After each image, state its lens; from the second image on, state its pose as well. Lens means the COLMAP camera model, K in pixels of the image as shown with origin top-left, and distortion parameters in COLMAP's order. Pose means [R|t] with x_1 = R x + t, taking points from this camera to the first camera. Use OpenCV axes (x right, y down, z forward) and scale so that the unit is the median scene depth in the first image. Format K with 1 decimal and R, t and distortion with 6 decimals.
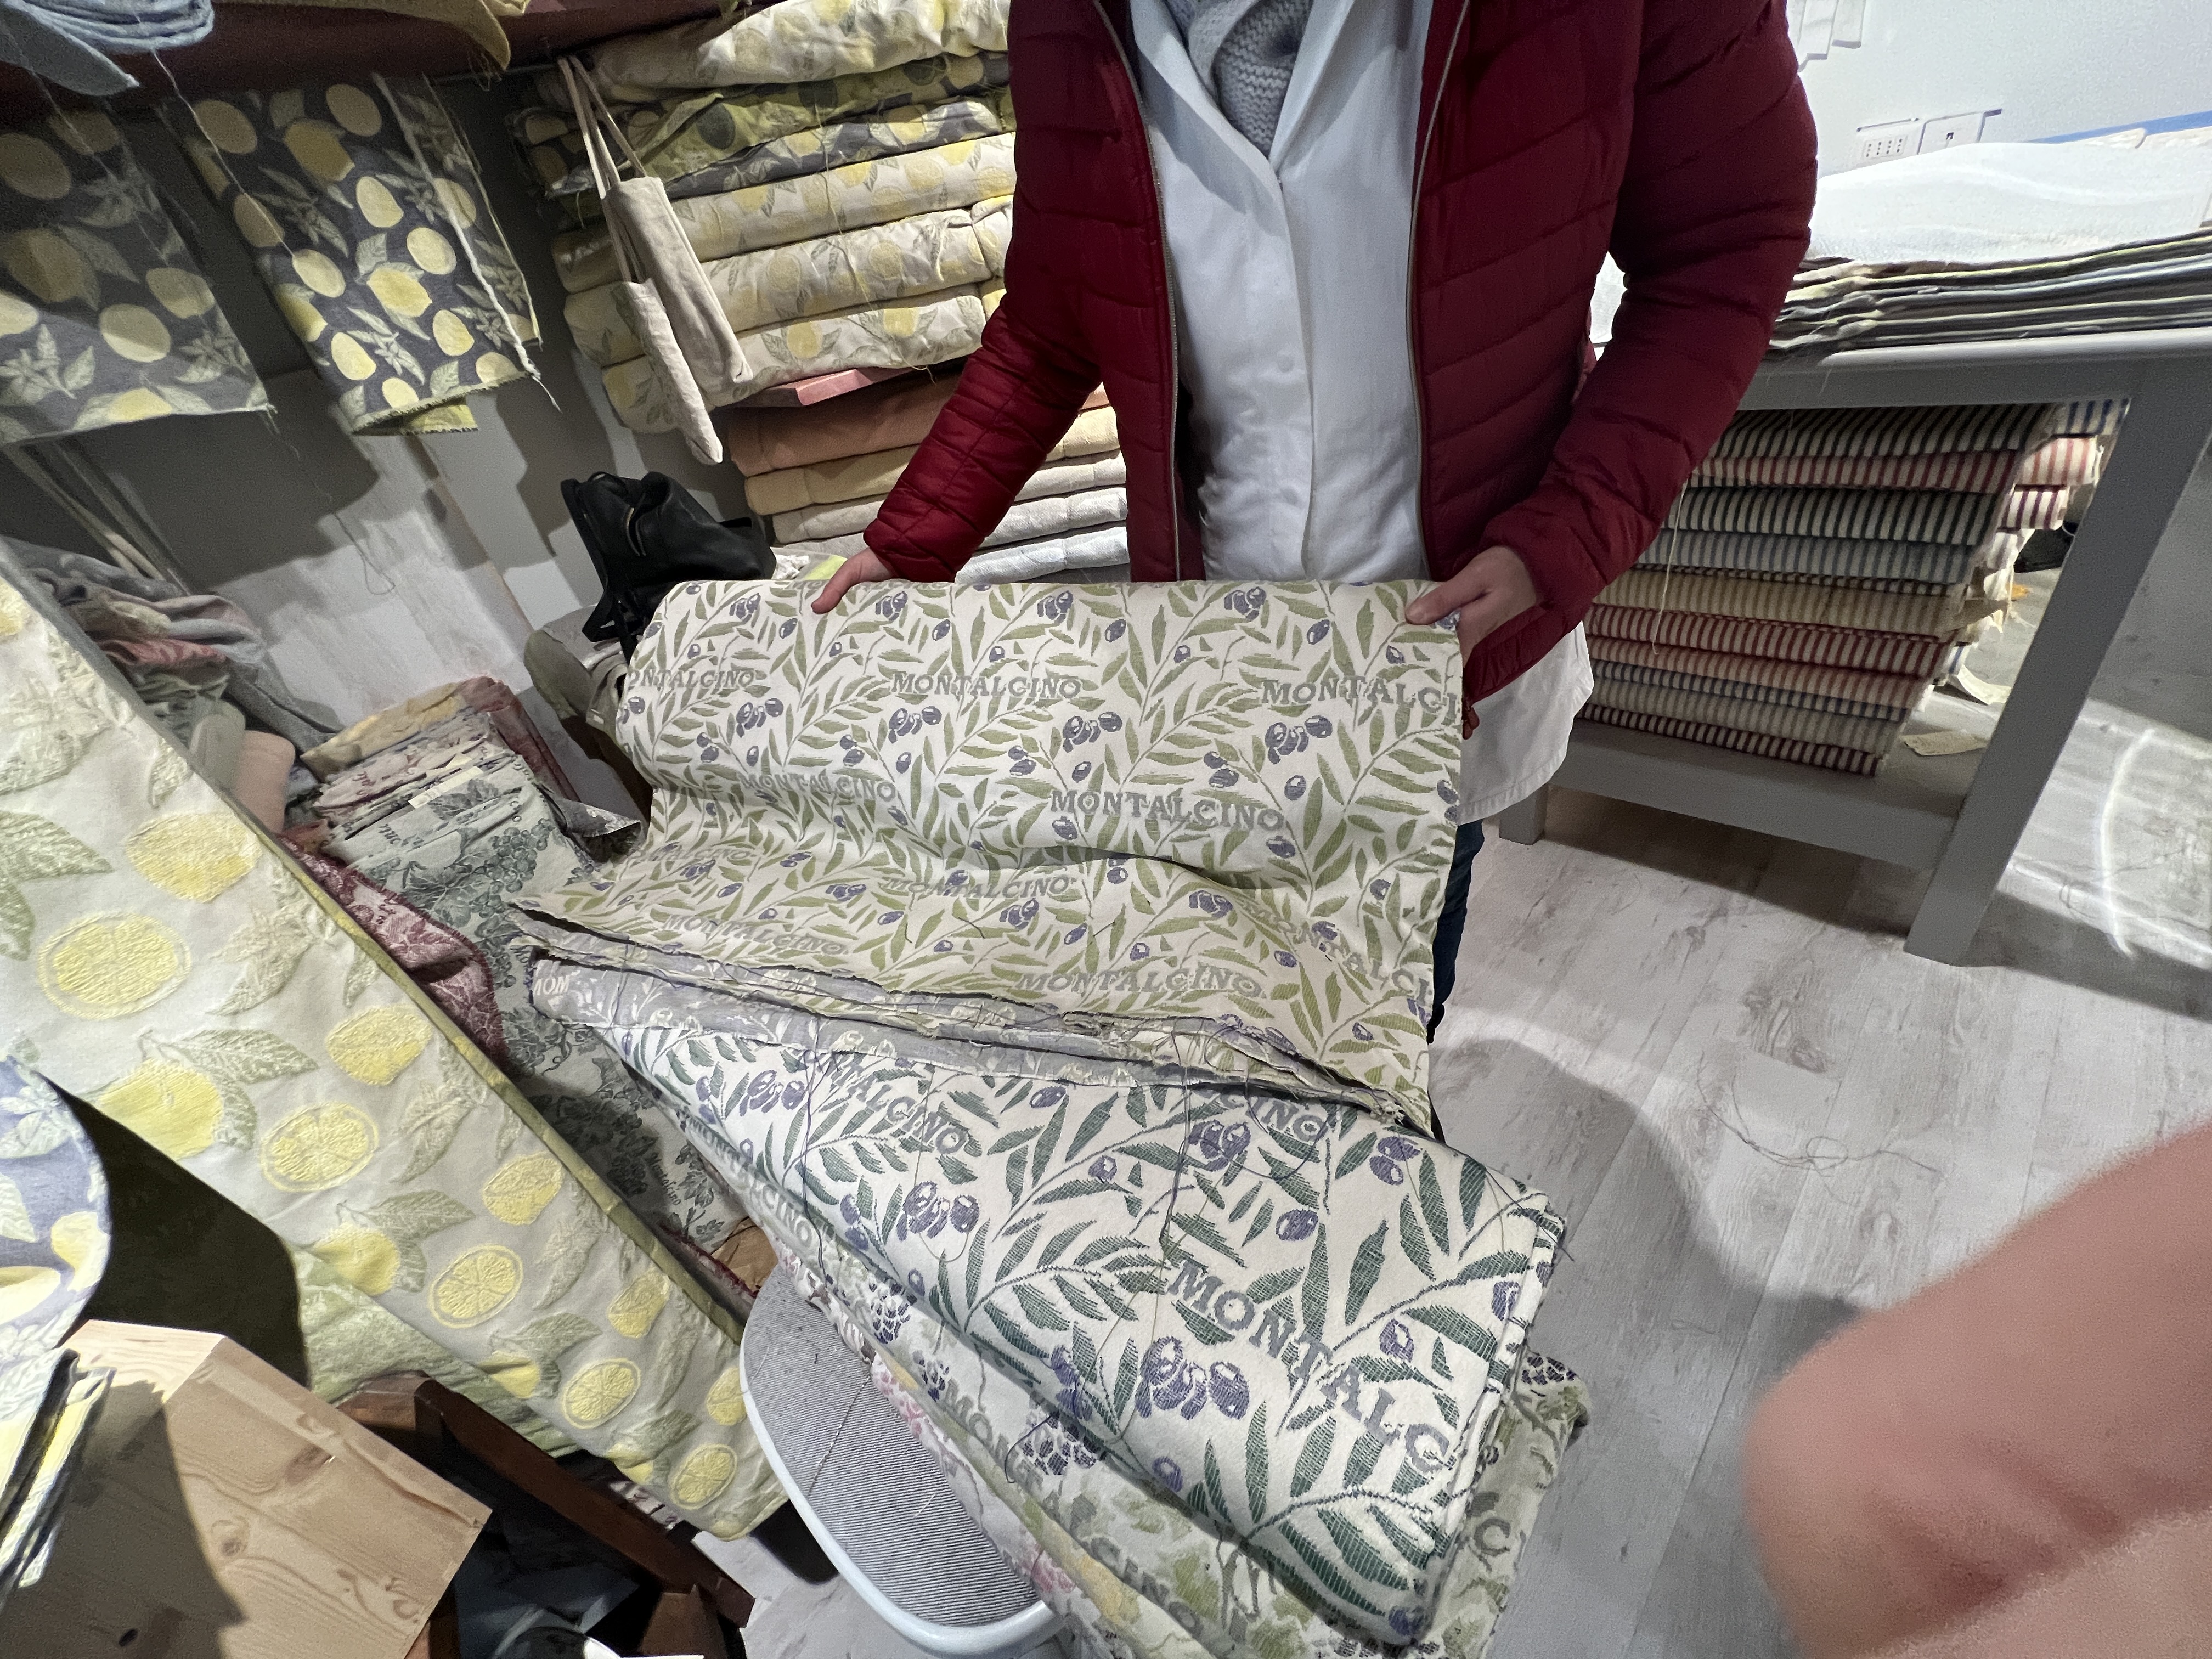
lens RADIAL K [[882.0, 0, 1109.0], [0, 882.0, 829.8], [0, 0, 1]] dist [-0.006040, 0.000699]
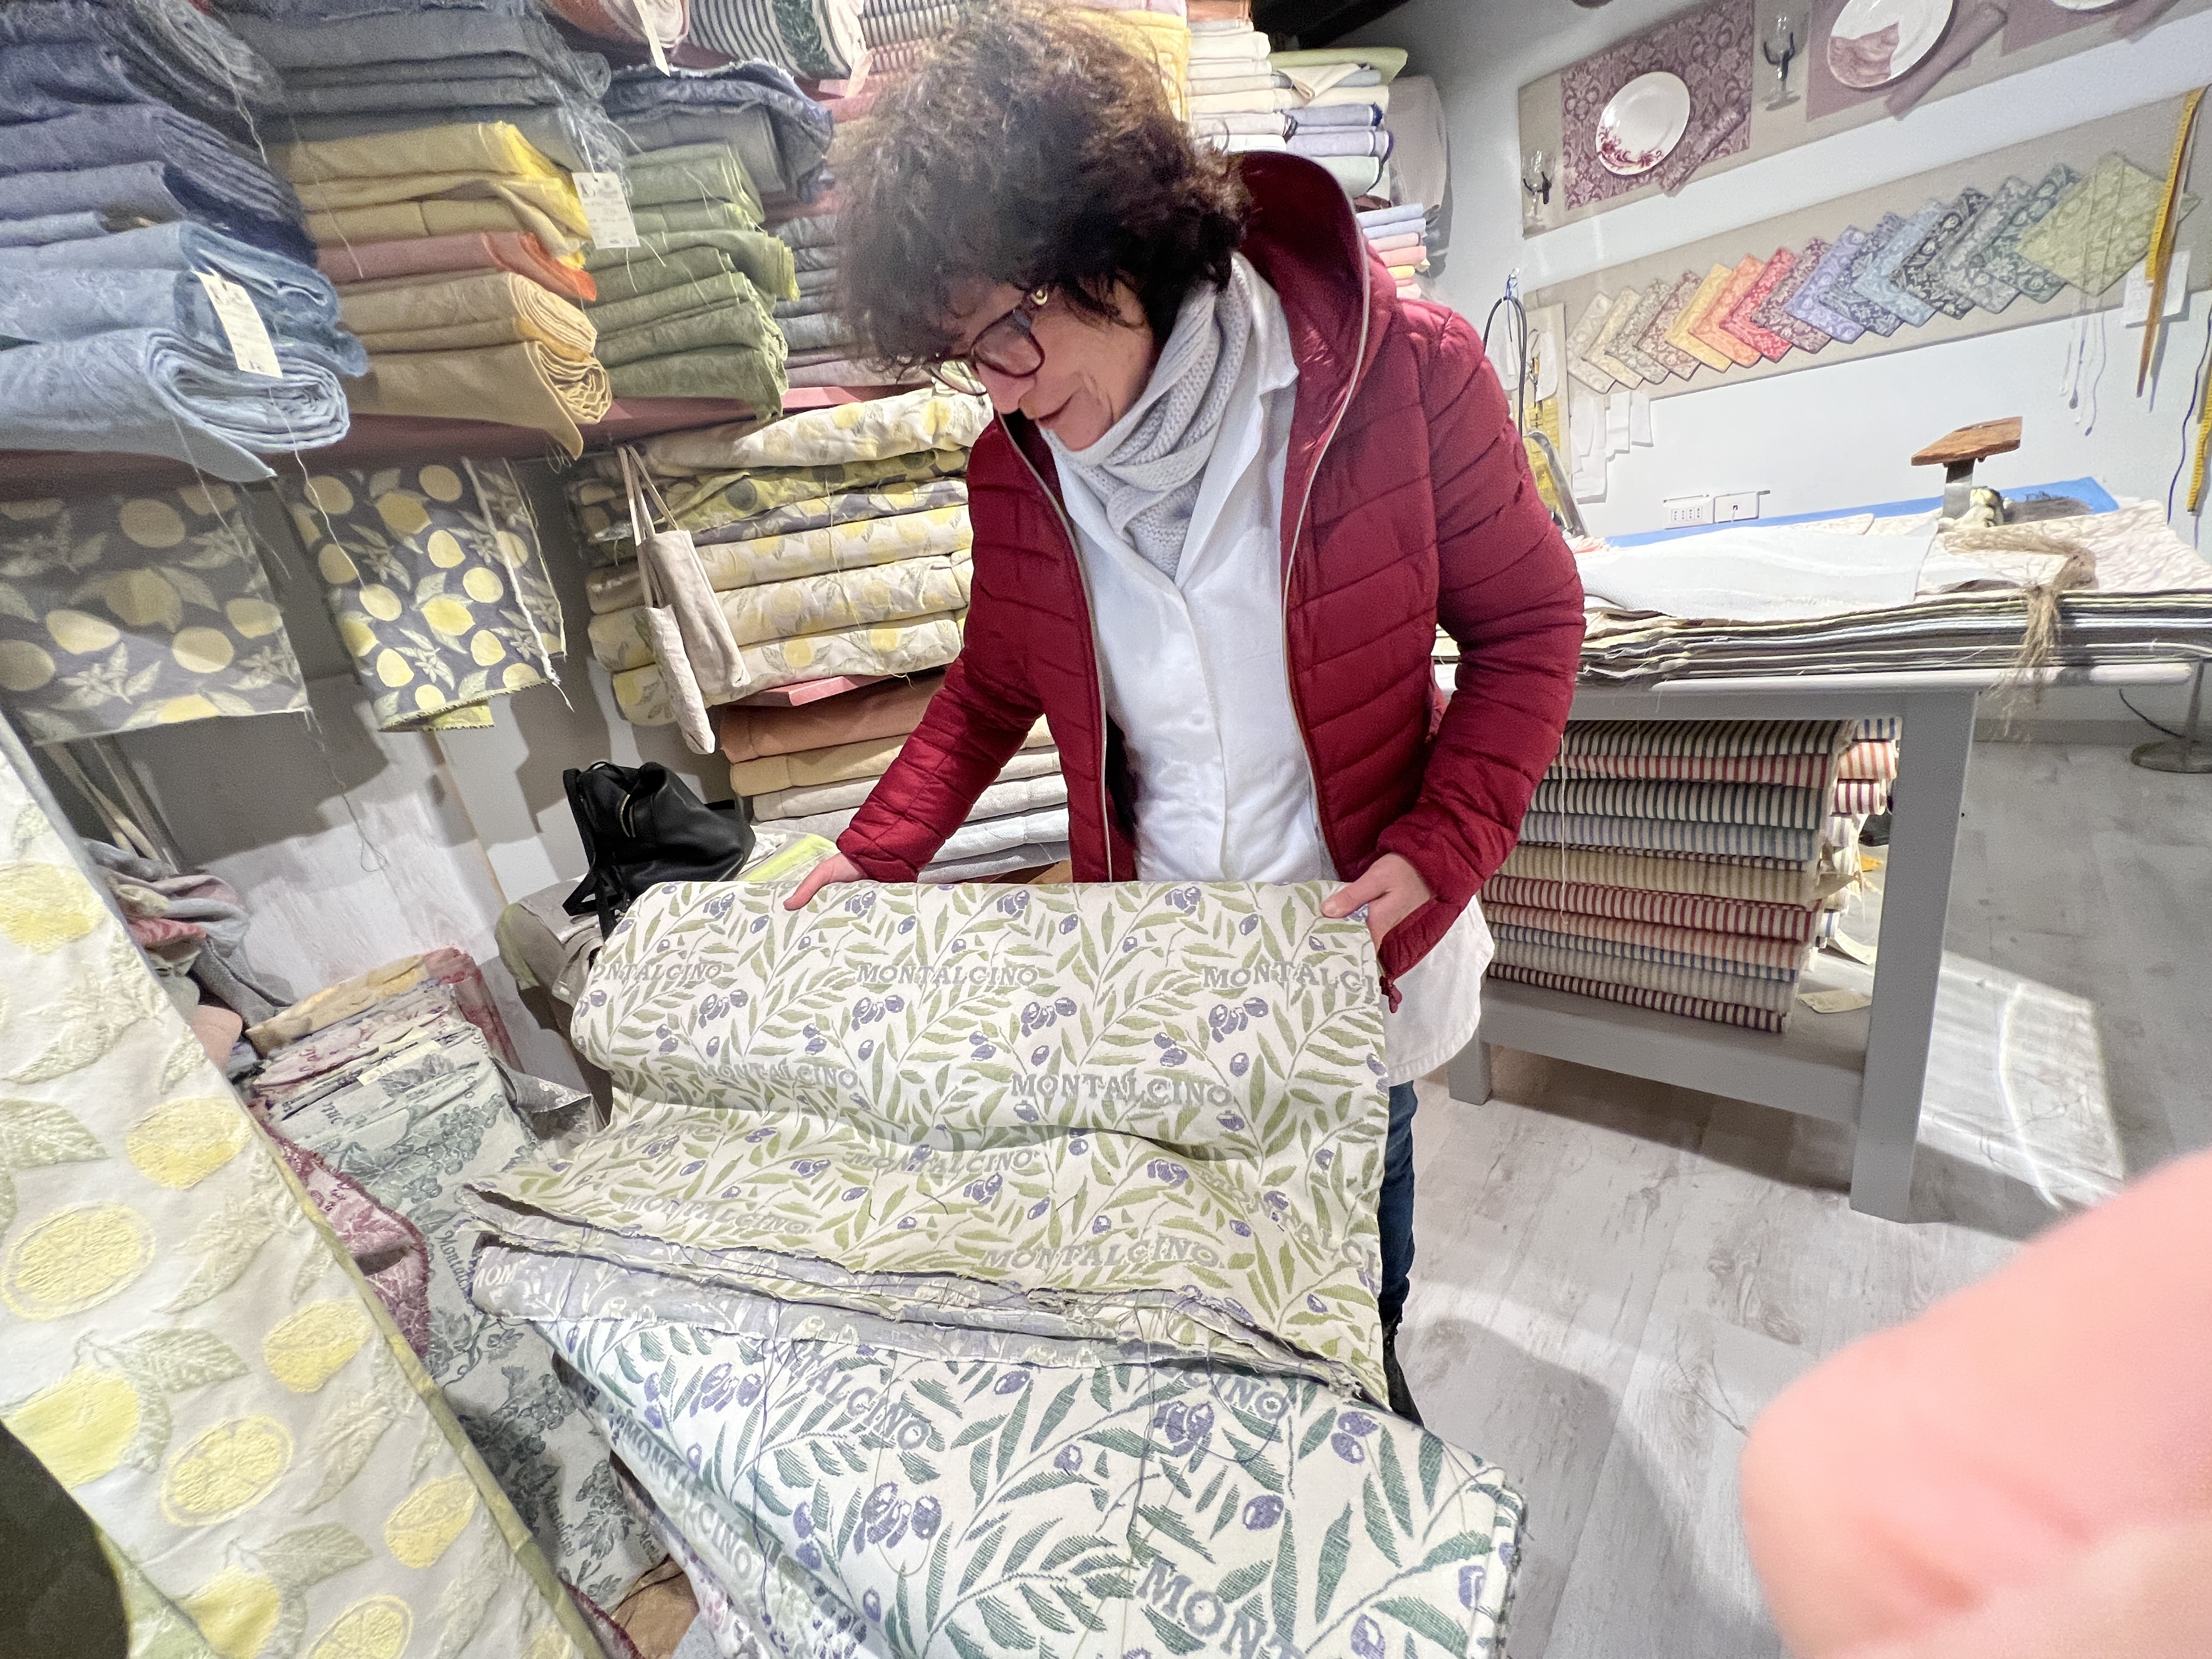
lens RADIAL K [[882.0, 0, 1108.7], [0, 882.0, 829.5], [0, 0, 1]] dist [-0.006040, 0.000699]
pose [[0.998653, 0.000296, 0.051887, -0.005900], [0.014574, 0.958124, -0.285983, -0.005451], [-0.049799, 0.286354, 0.956829, -0.069988]]
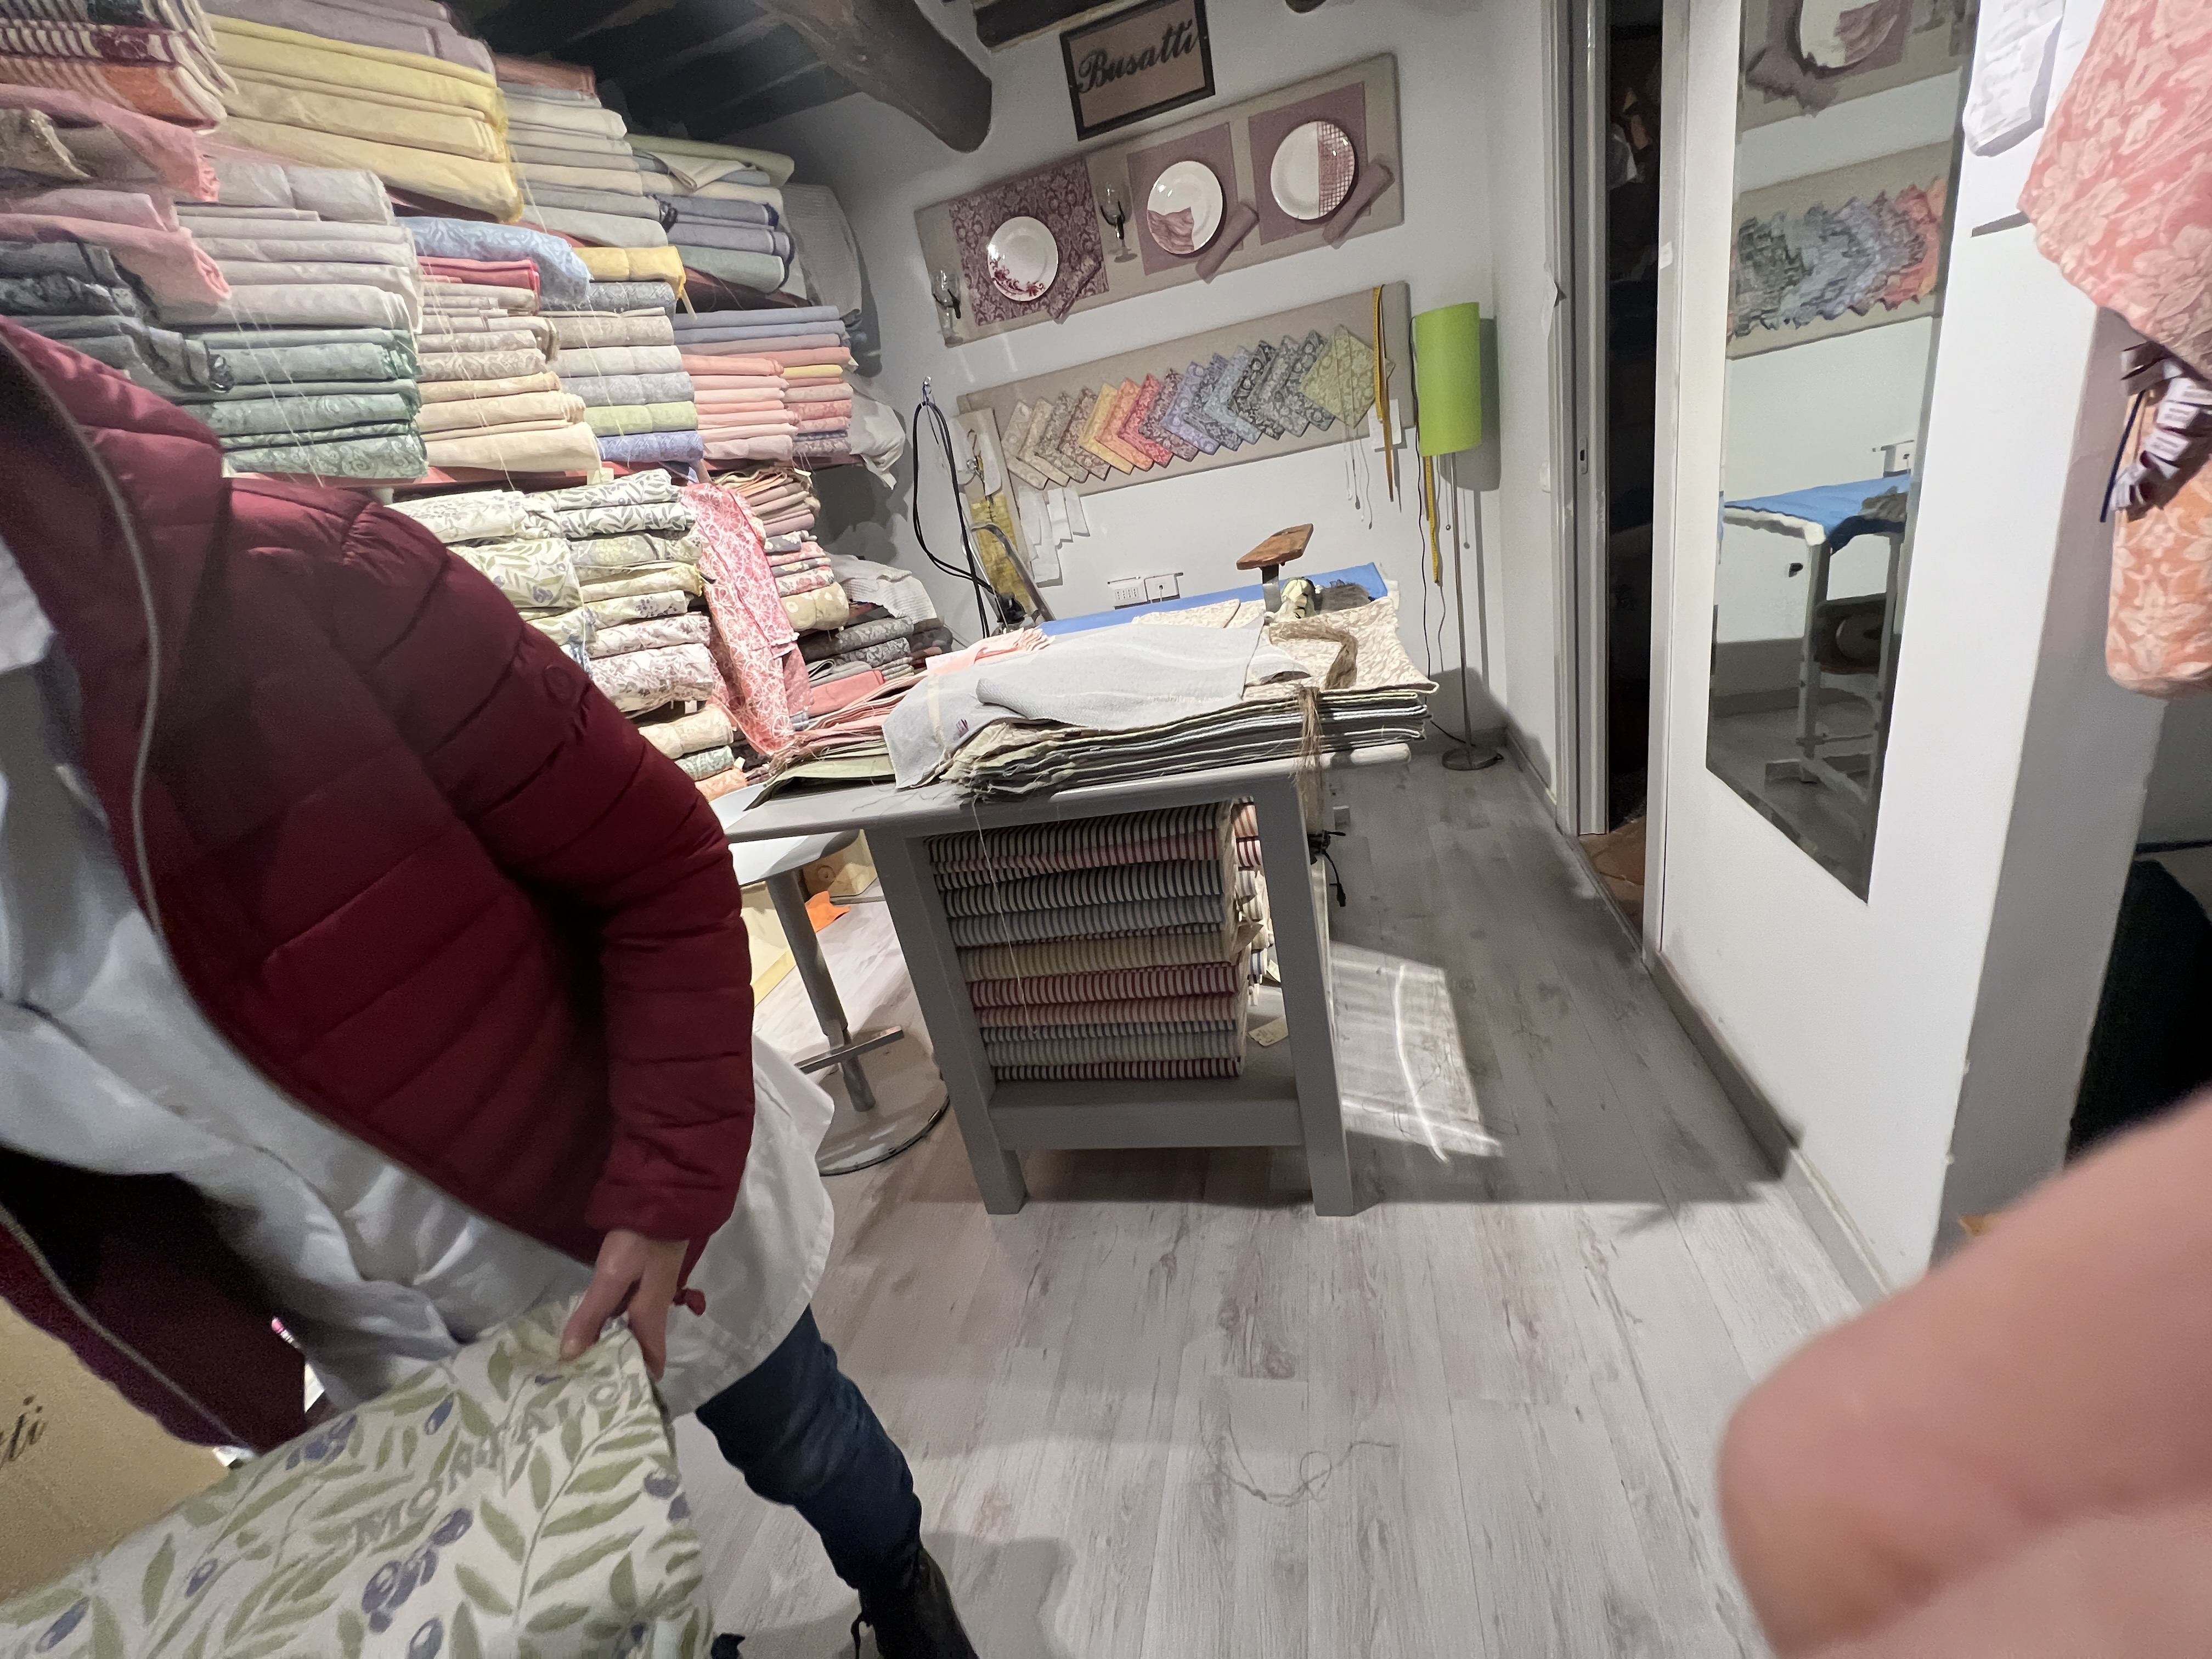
lens RADIAL K [[882.0, 0, 1108.1], [0, 882.0, 829.0], [0, 0, 1]] dist [-0.006040, 0.000699]
pose [[0.857202, -0.148816, 0.493009, 0.233103], [0.316849, 0.907095, -0.277102, -0.110225], [-0.405969, 0.393742, 0.824716, -0.042153]]
